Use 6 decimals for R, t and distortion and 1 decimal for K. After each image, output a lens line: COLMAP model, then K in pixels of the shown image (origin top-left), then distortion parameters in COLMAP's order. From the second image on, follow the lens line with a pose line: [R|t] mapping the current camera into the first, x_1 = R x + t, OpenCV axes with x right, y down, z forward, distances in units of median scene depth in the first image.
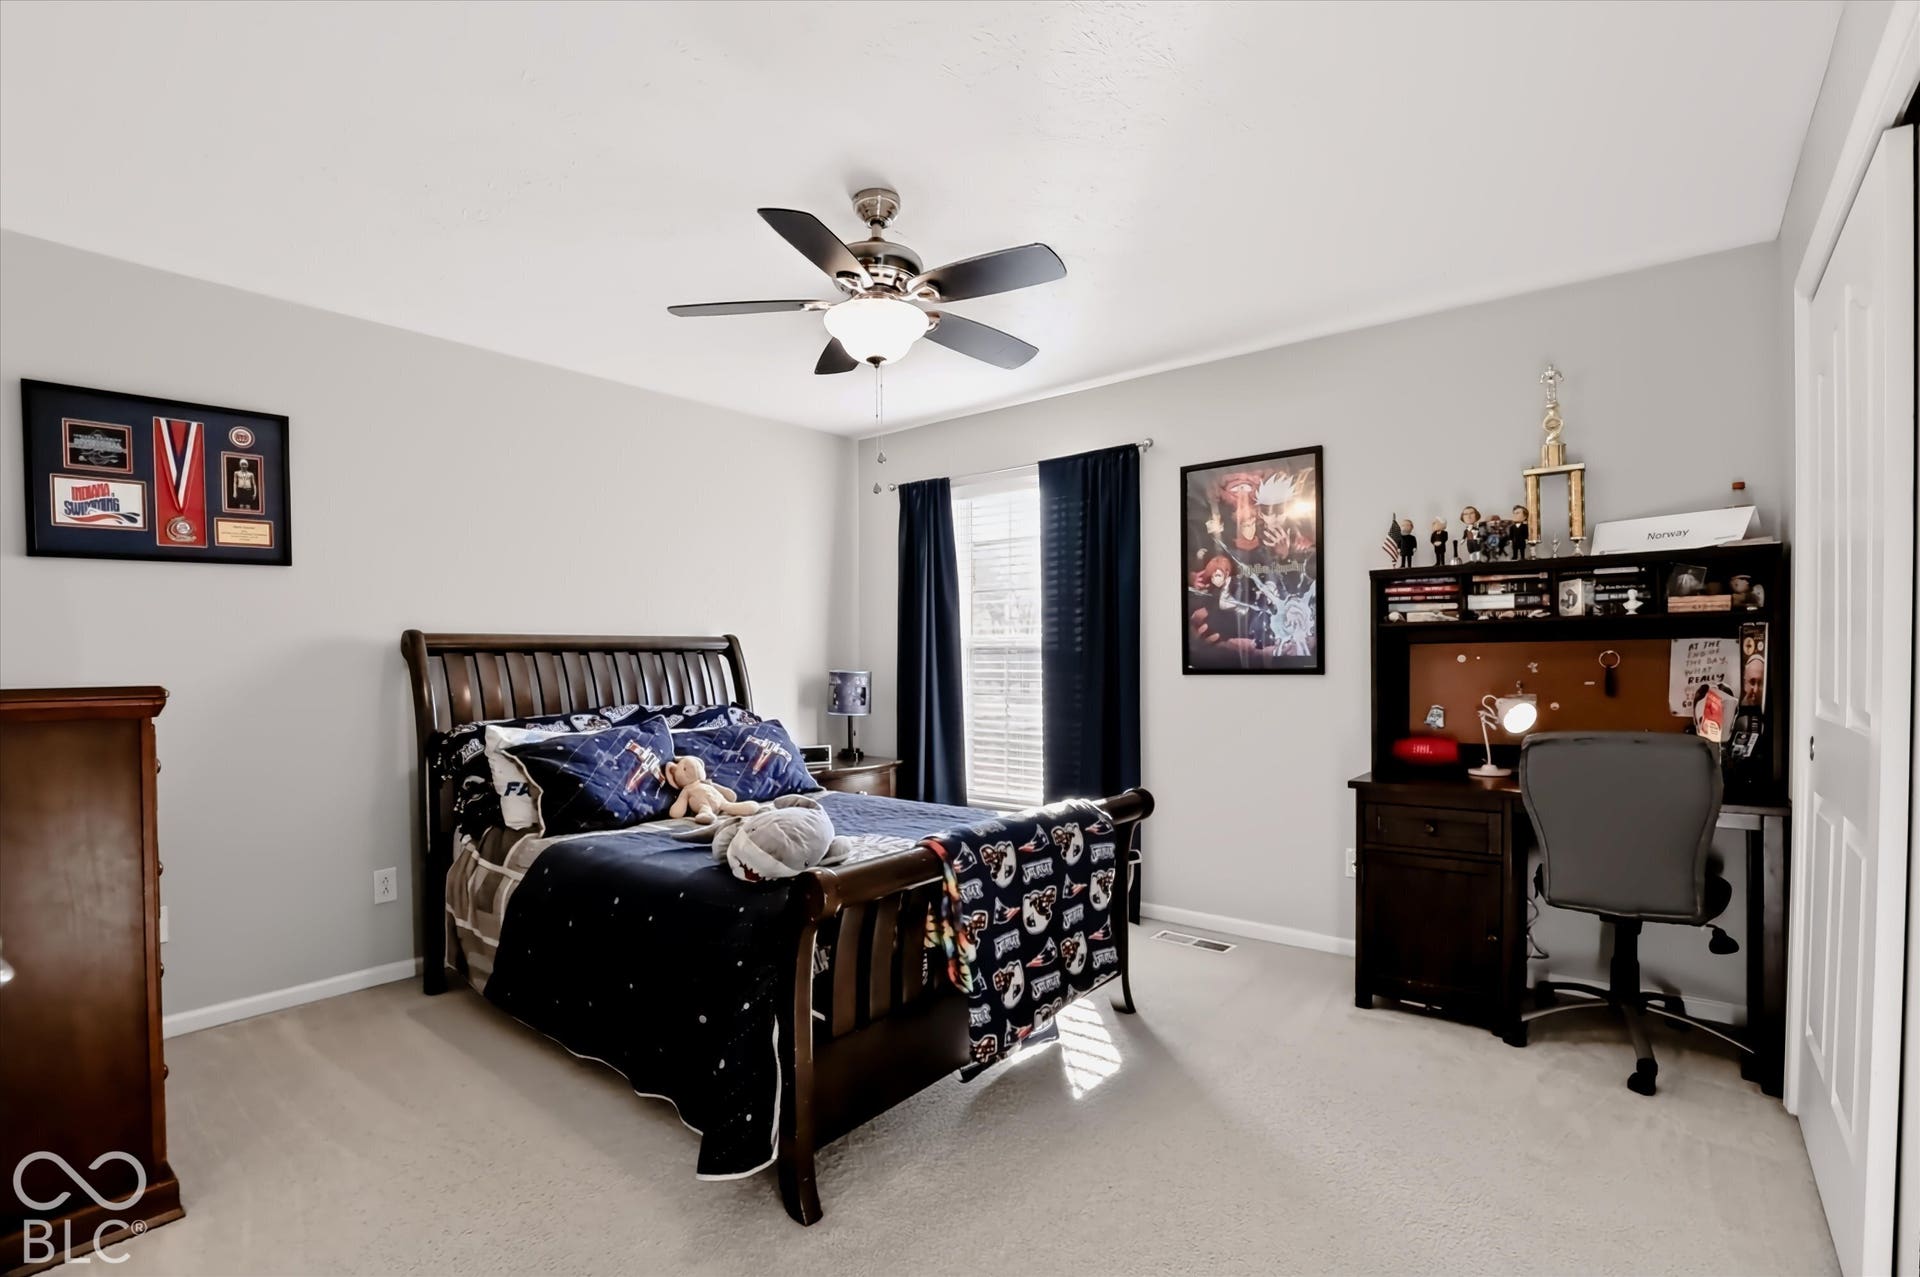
lens RADIAL K [[900.6, 0, 962.0], [0, 900.6, 656.9], [0, 0, 1]] dist [-0.002824, -0.000151]
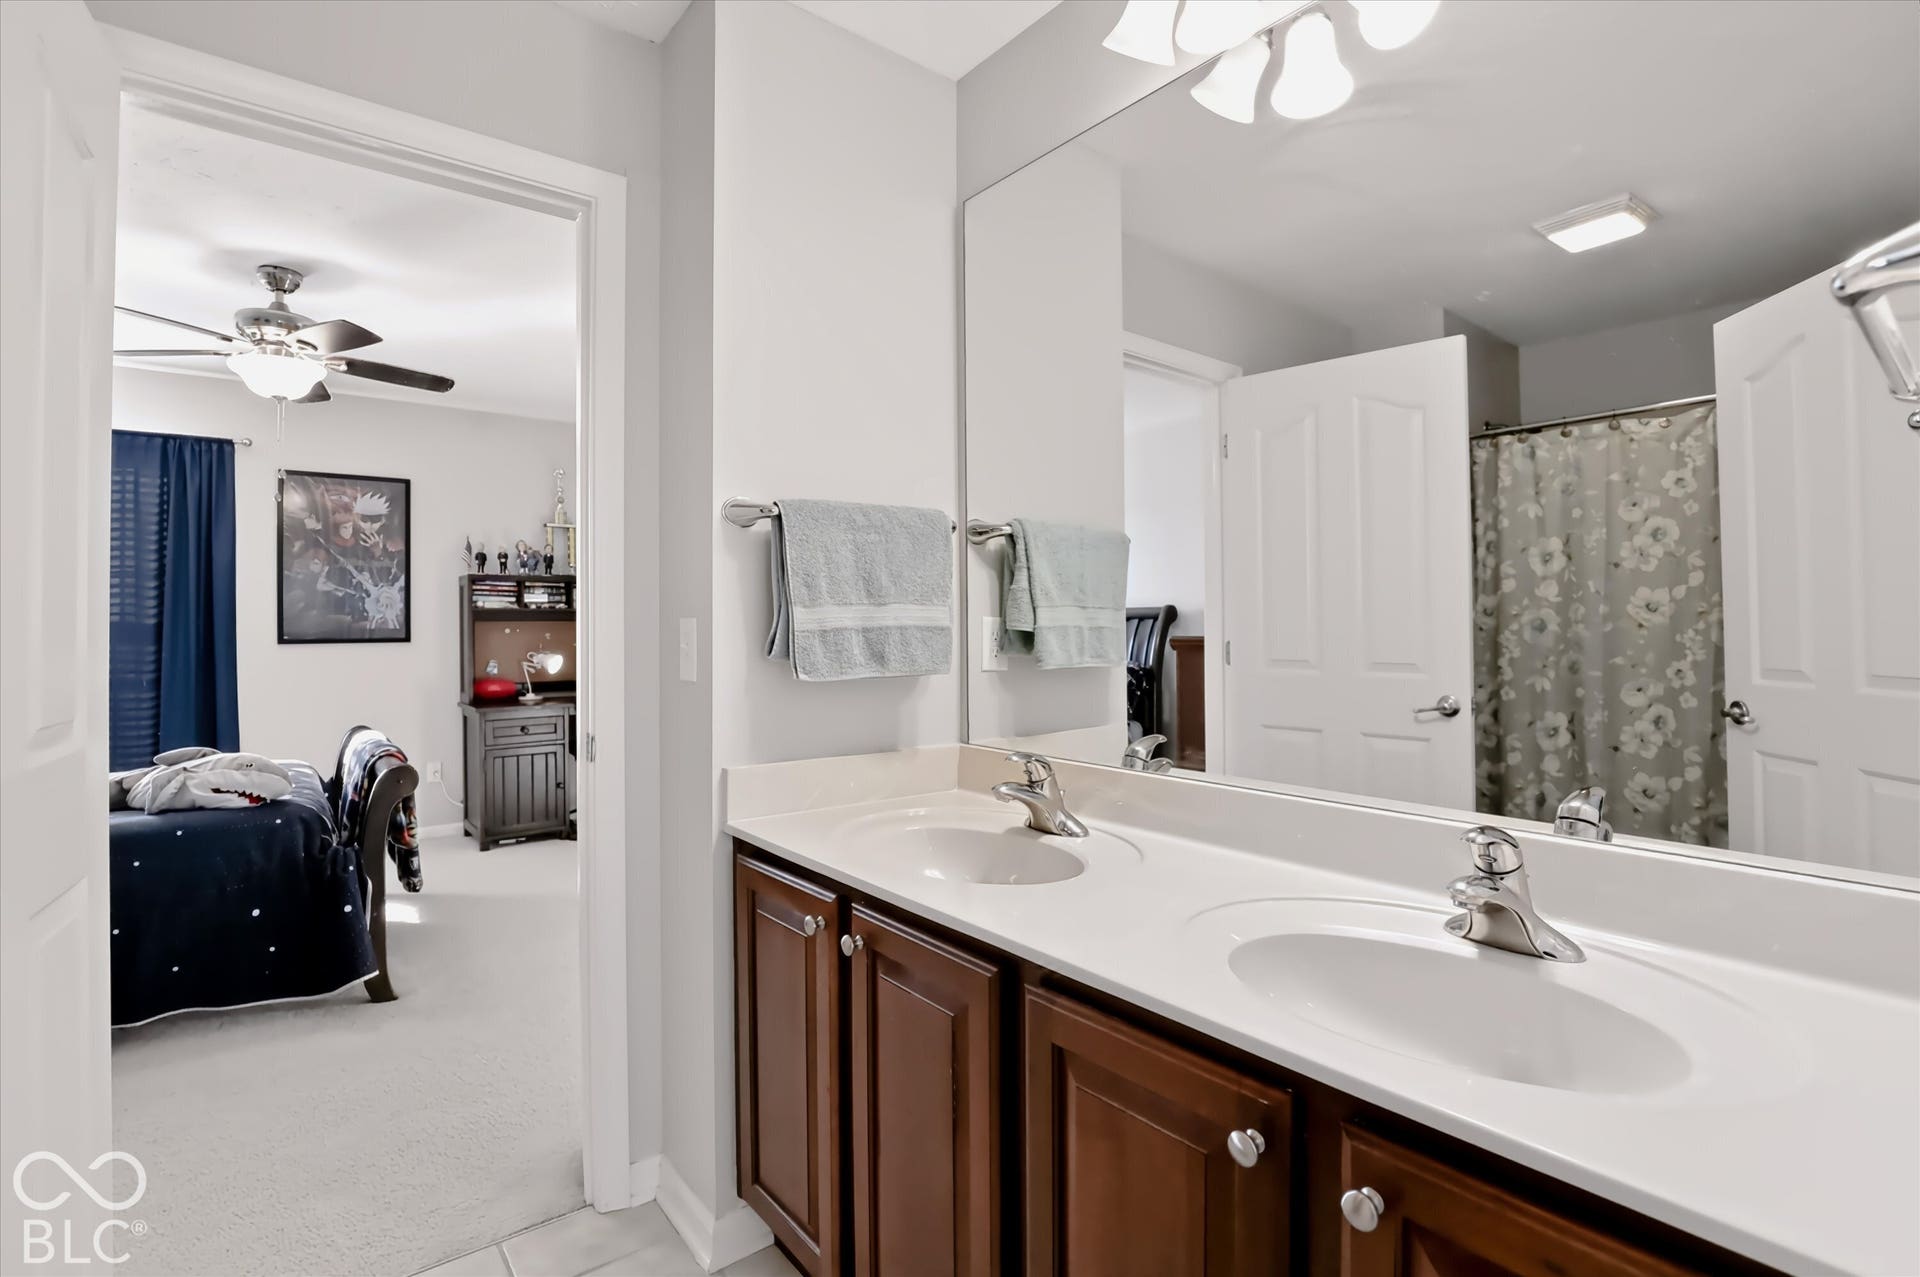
lens RADIAL K [[917.0, 0, 960.0], [0, 917.0, 638.5], [0, 0, 1]] dist [-0.002198, -0.000227]
pose [[0.228485, -0.005976, 0.973529, -0.859239], [-0.003179, 0.999971, 0.006885, 0.001379], [-0.973542, -0.004668, 0.228460, -0.176157]]
